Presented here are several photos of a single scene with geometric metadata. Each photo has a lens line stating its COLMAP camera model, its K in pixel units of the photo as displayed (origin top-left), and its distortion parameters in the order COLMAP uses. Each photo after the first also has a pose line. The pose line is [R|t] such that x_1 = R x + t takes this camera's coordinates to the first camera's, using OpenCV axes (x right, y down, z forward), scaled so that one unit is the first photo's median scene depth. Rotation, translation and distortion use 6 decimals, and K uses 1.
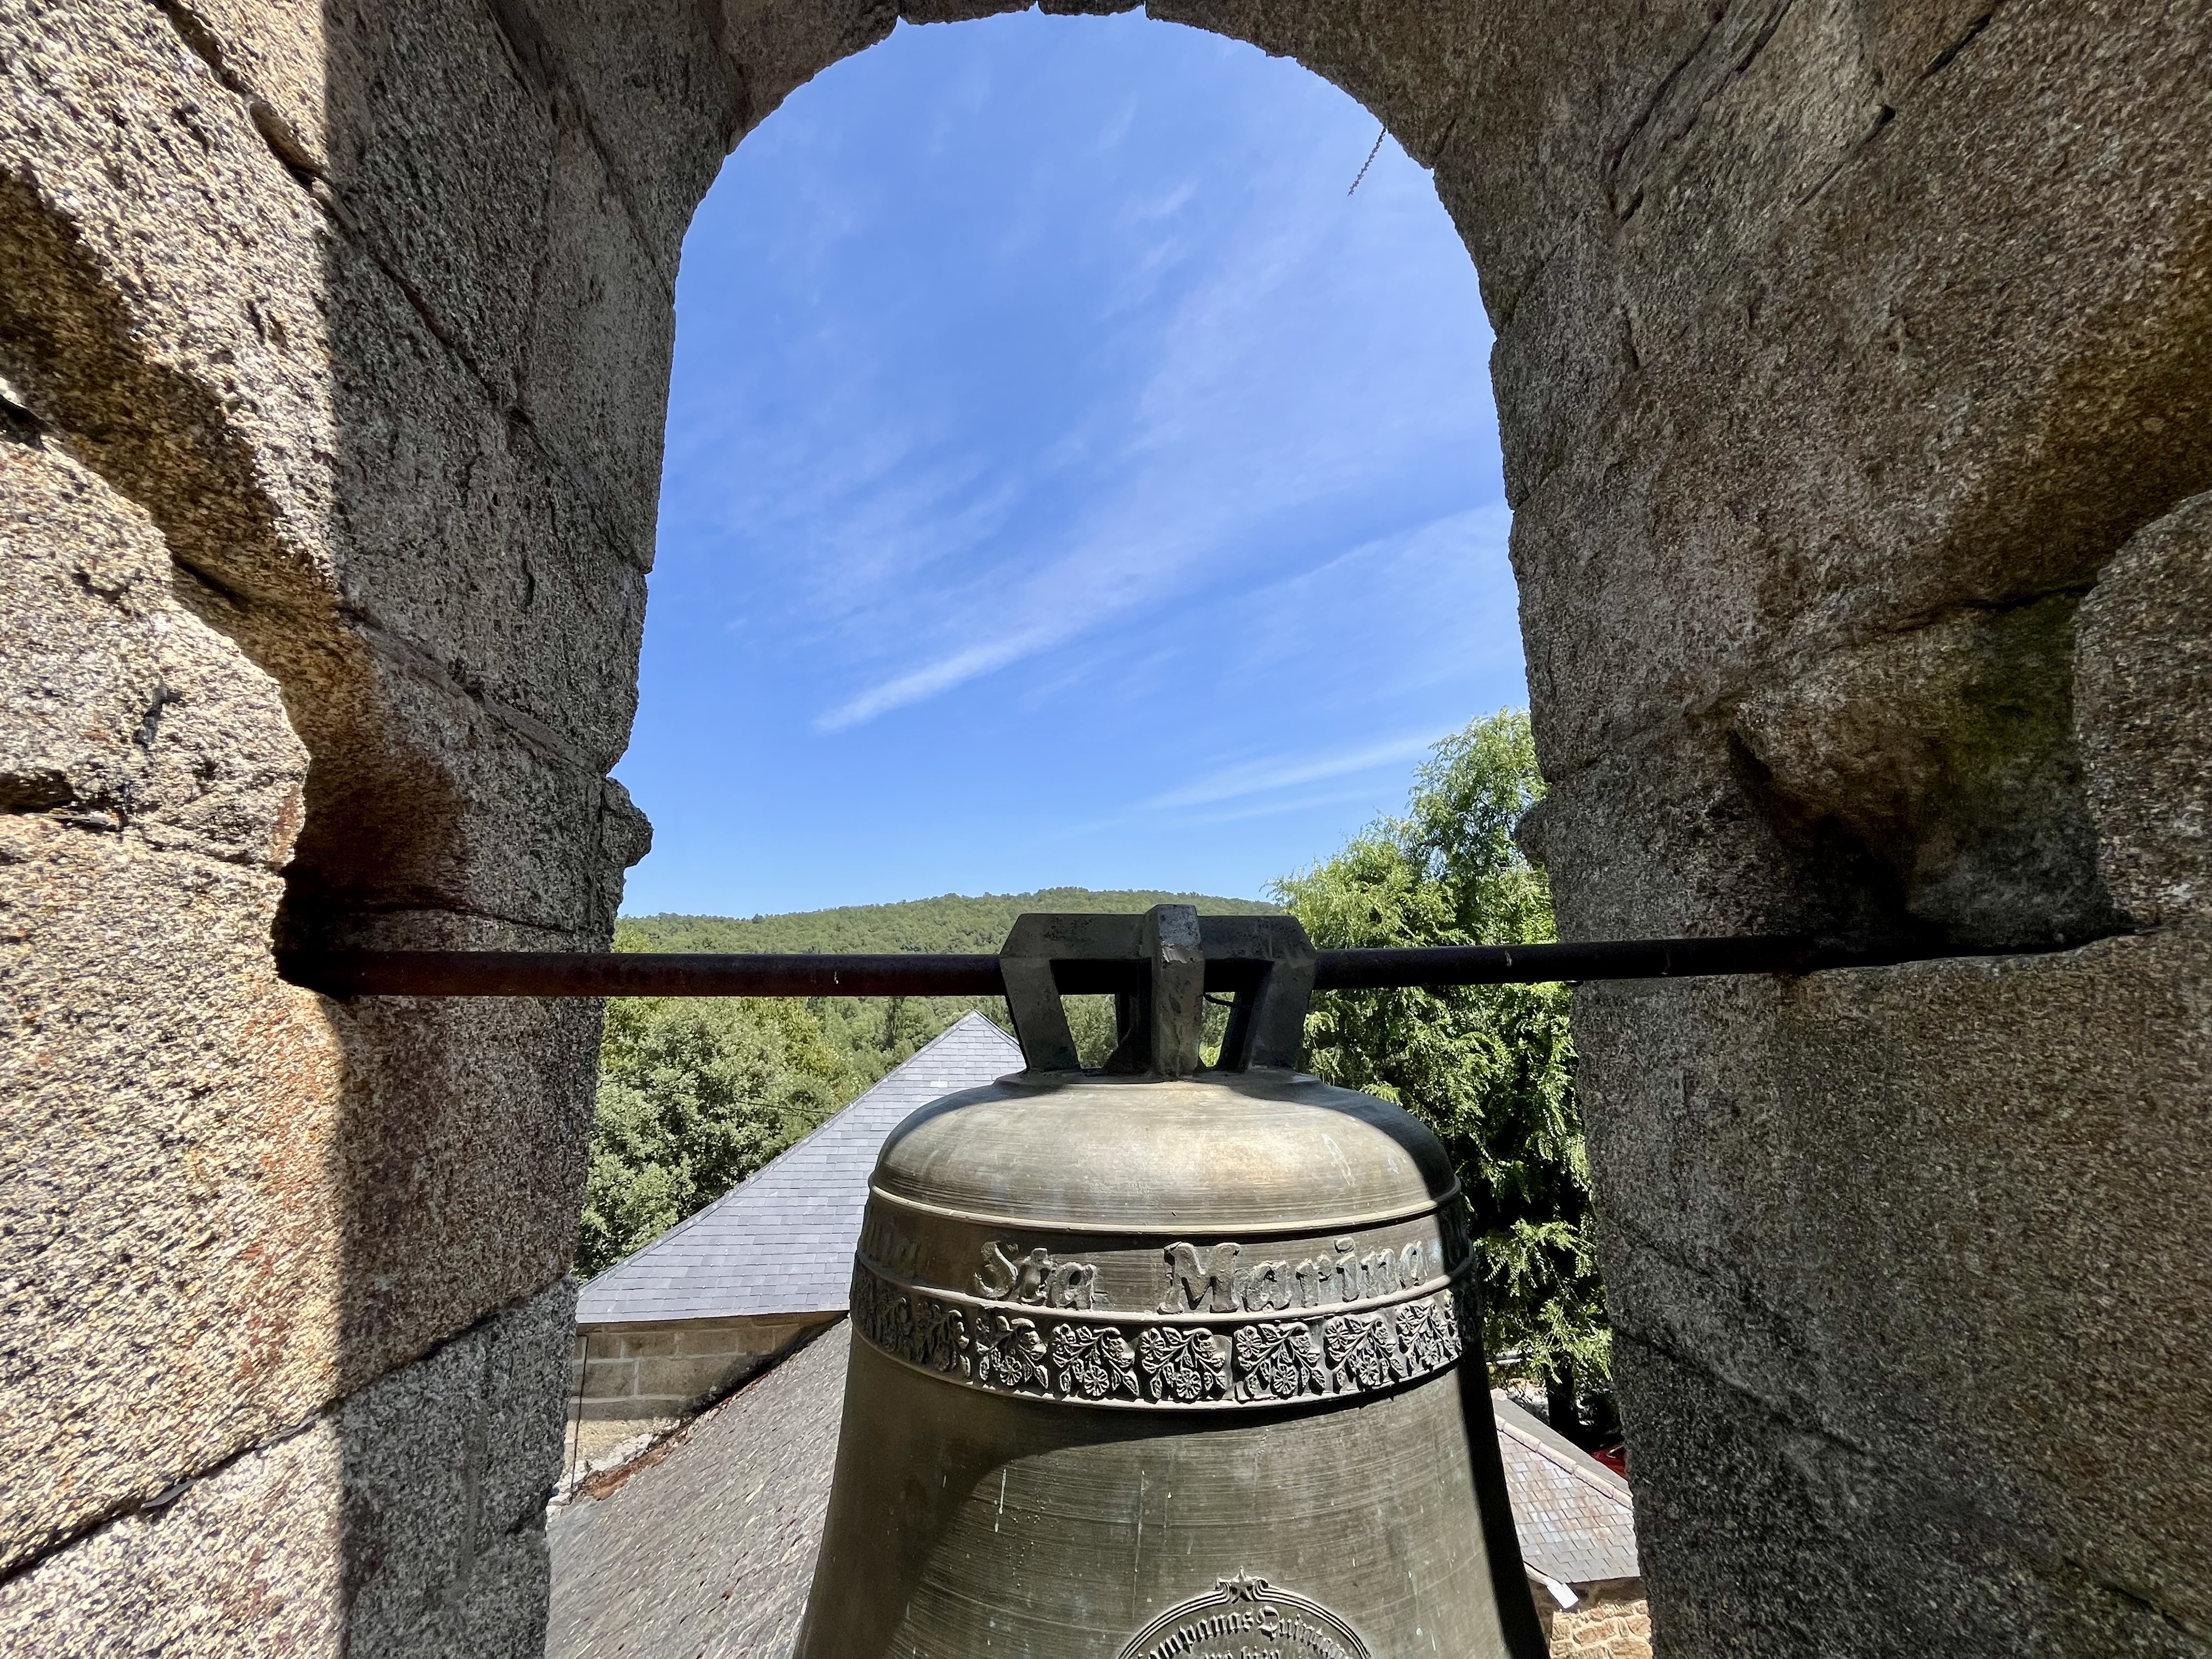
lens RADIAL K [[904.9, 0, 1099.3], [0, 904.9, 833.8], [0, 0, 1]] dist [-0.004817, -0.000042]
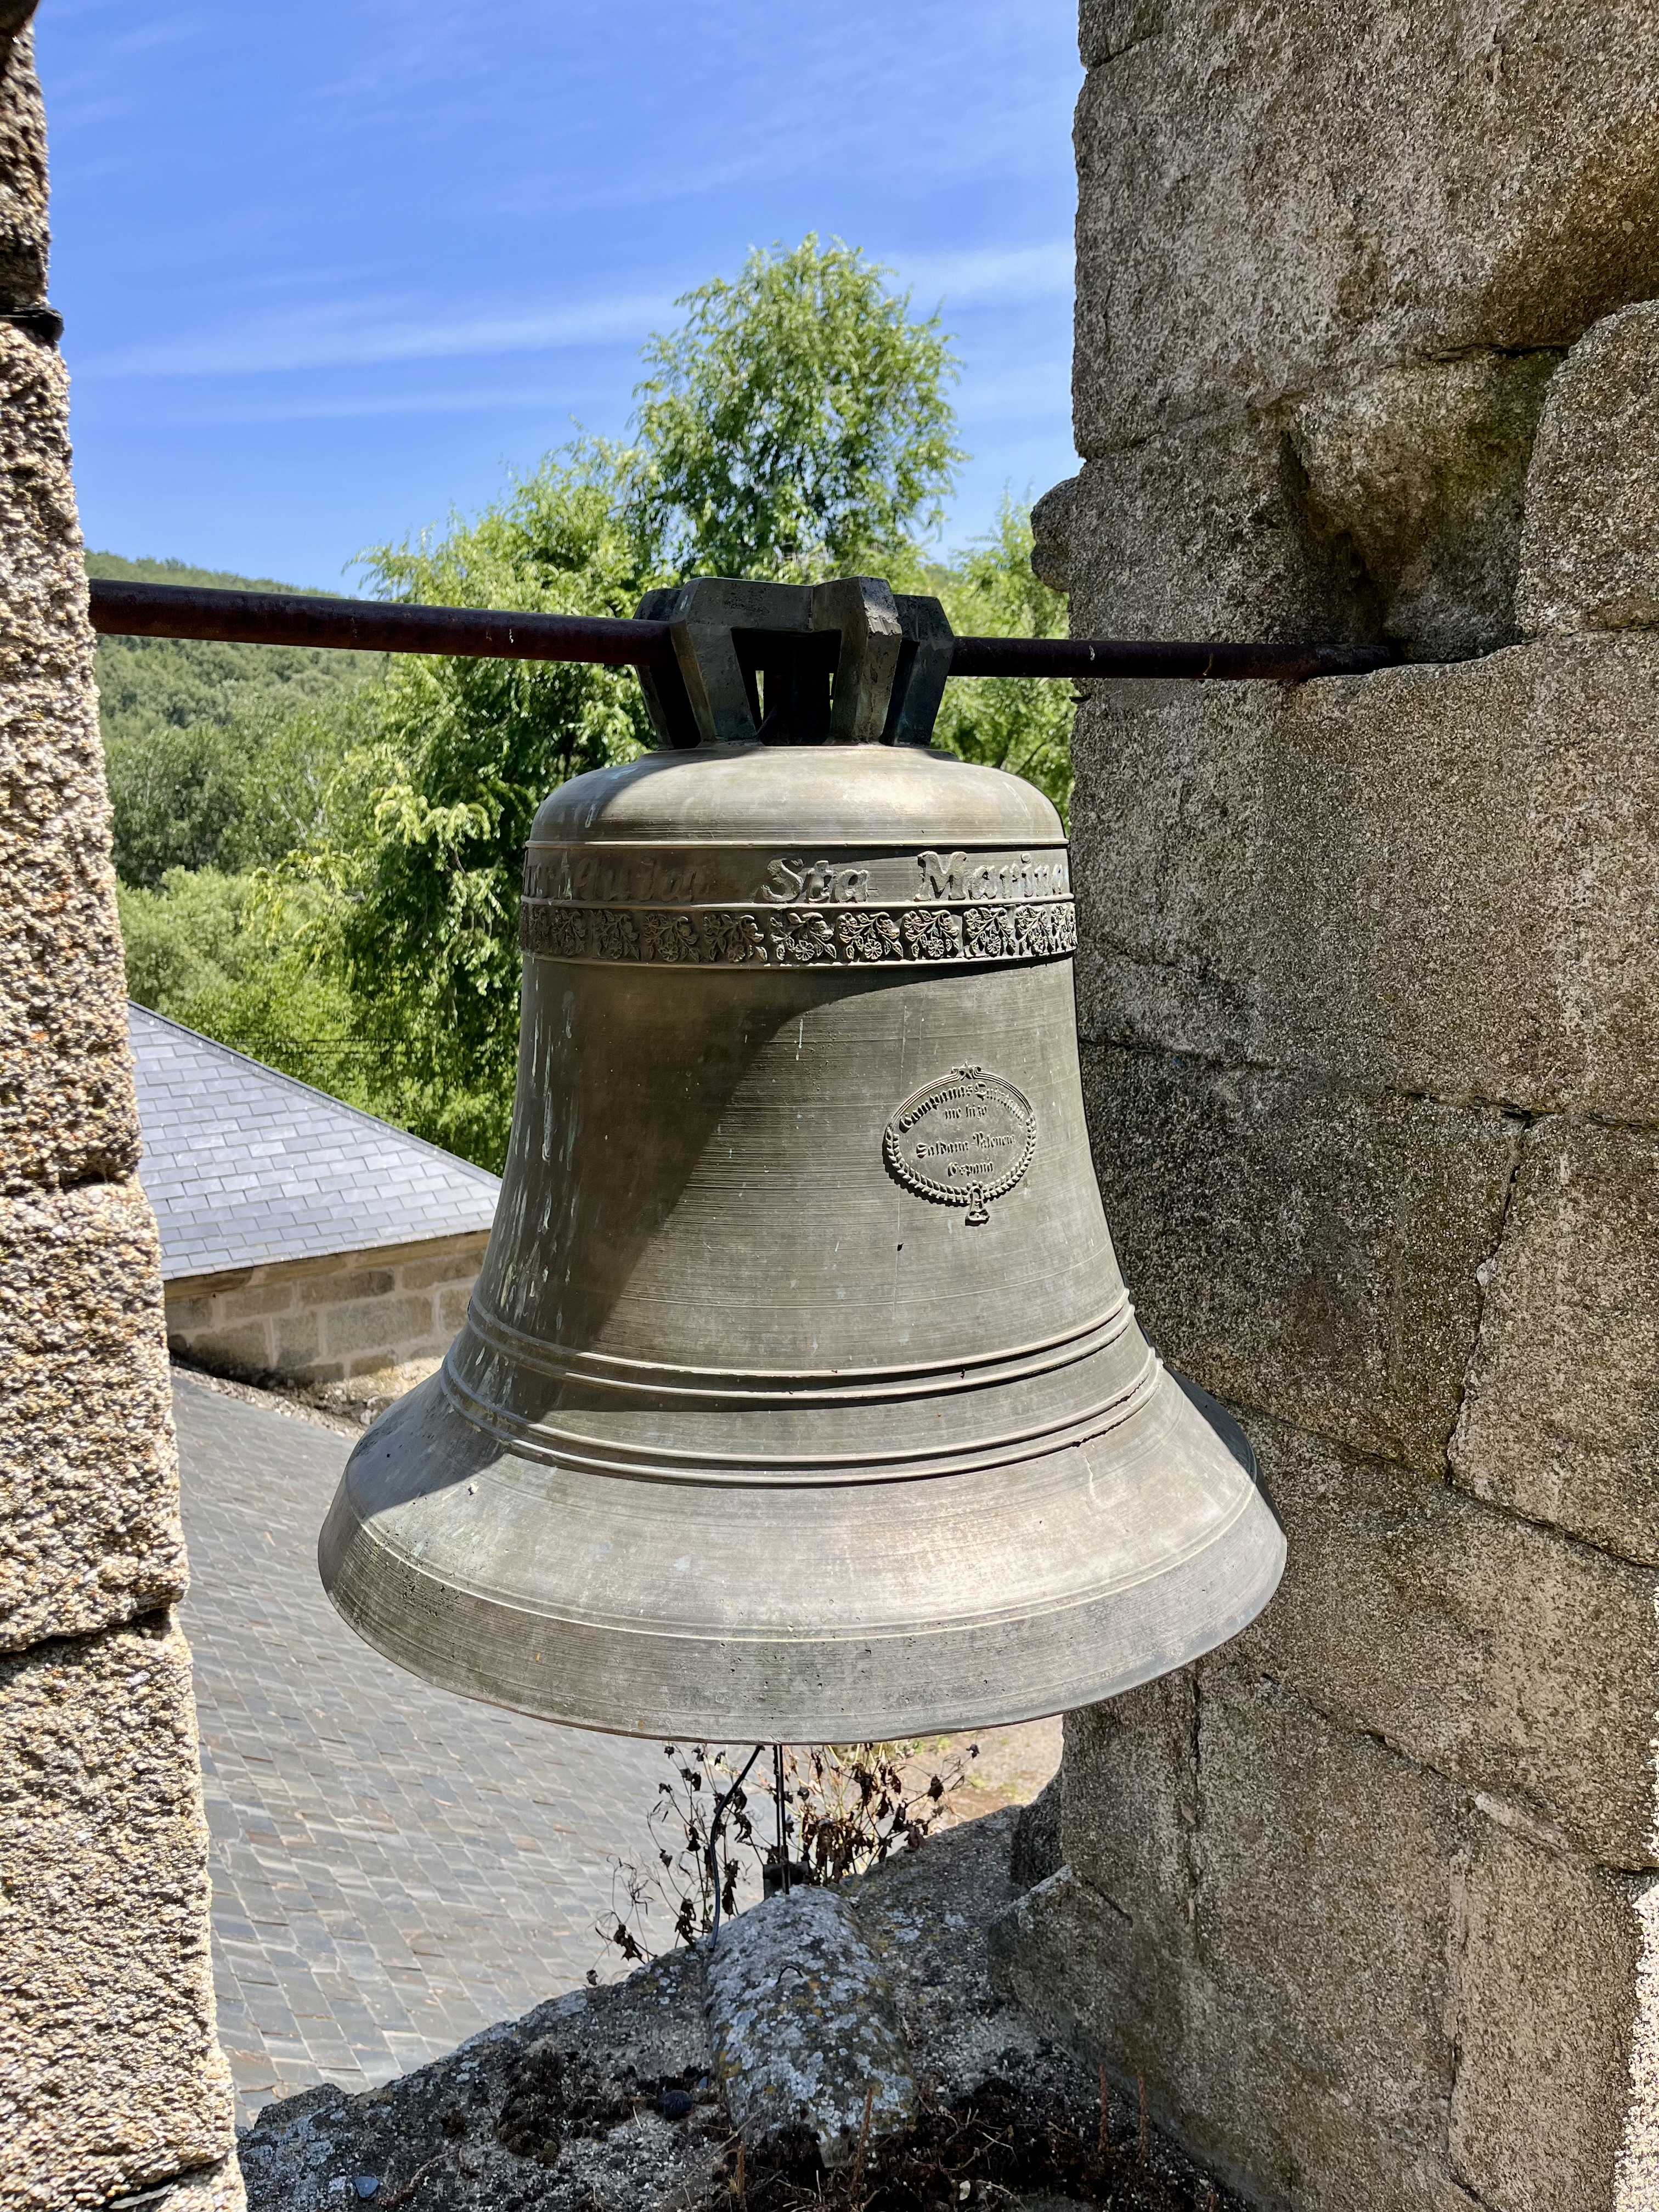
lens RADIAL K [[1659.4, 0, 832.5], [0, 1659.4, 1140.0], [0, 0, 1]] dist [0.042106, -0.048930]
pose [[0.897459, -0.080930, 0.433610, -1.072570], [-0.089833, 0.928888, 0.359300, -0.009389], [-0.431853, -0.361410, 0.826369, -1.036575]]
